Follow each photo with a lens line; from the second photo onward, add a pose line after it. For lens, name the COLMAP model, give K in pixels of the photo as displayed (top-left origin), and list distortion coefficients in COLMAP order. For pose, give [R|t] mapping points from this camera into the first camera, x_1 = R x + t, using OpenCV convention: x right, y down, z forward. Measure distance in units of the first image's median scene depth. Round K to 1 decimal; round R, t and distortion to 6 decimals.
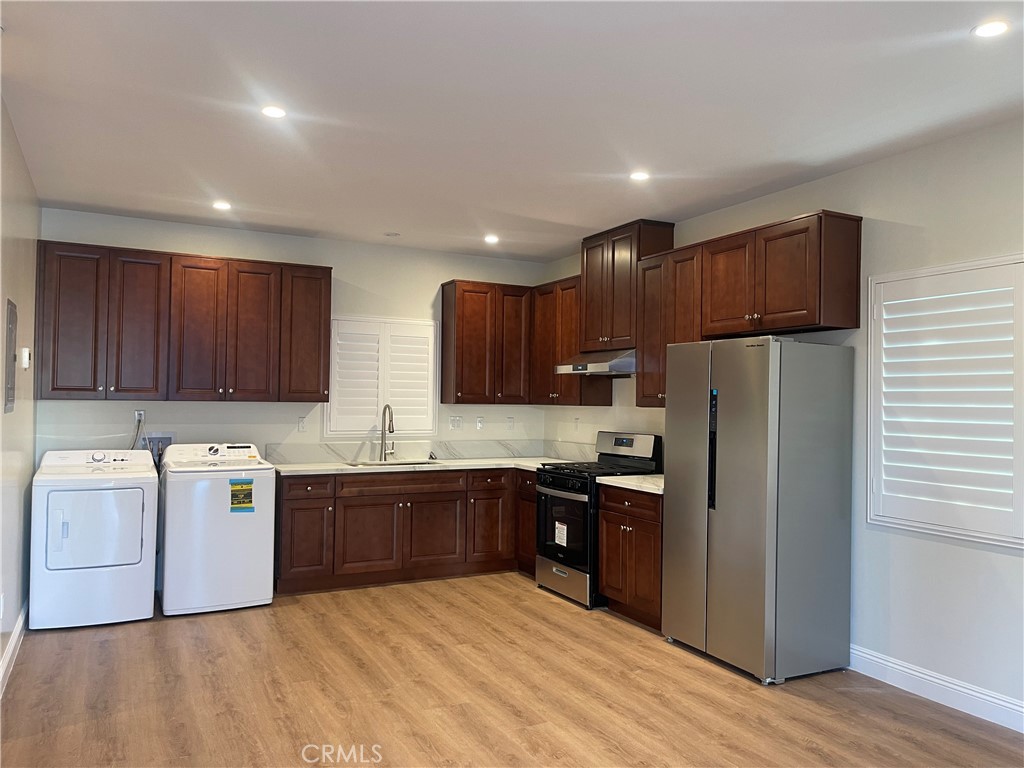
lens RADIAL K [[766.4, 0, 523.4], [0, 766.4, 388.8], [0, 0, 1]] dist [0.046736, -0.055724]
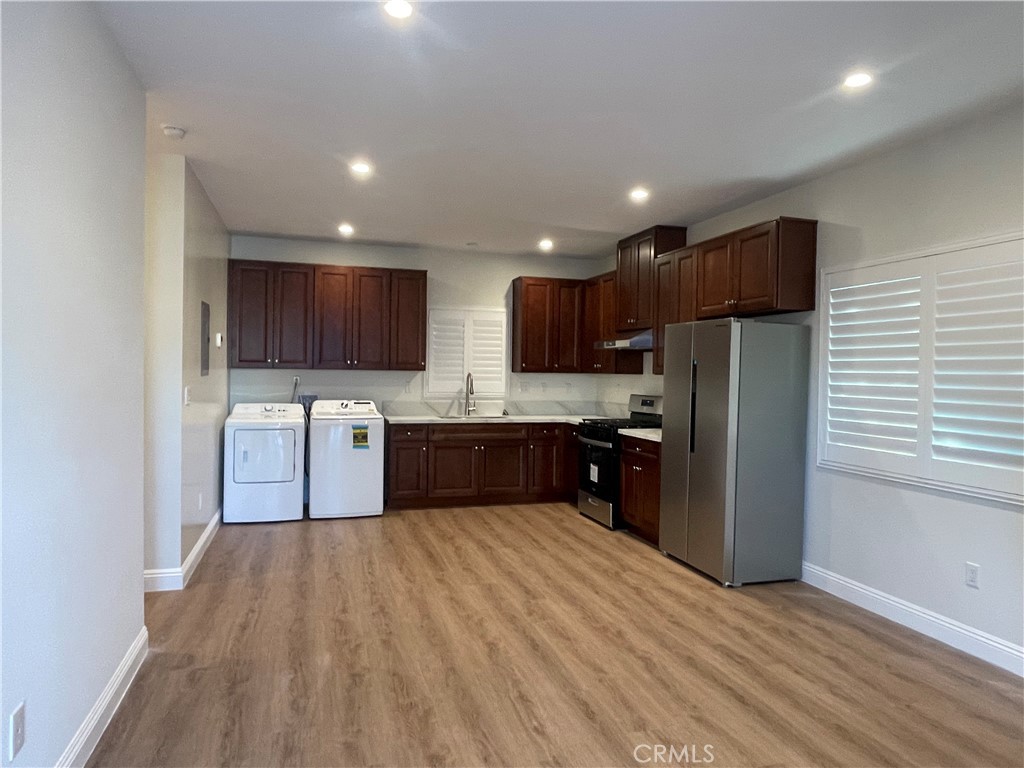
lens RADIAL K [[646.7, 0, 507.3], [0, 646.7, 382.5], [0, 0, 1]] dist [-0.005000, -0.009190]
pose [[0.981056, 0.004939, -0.193660, 0.126446], [0.000755, 0.999570, 0.029317, 0.005683], [0.193722, -0.028908, 0.980630, -0.099080]]
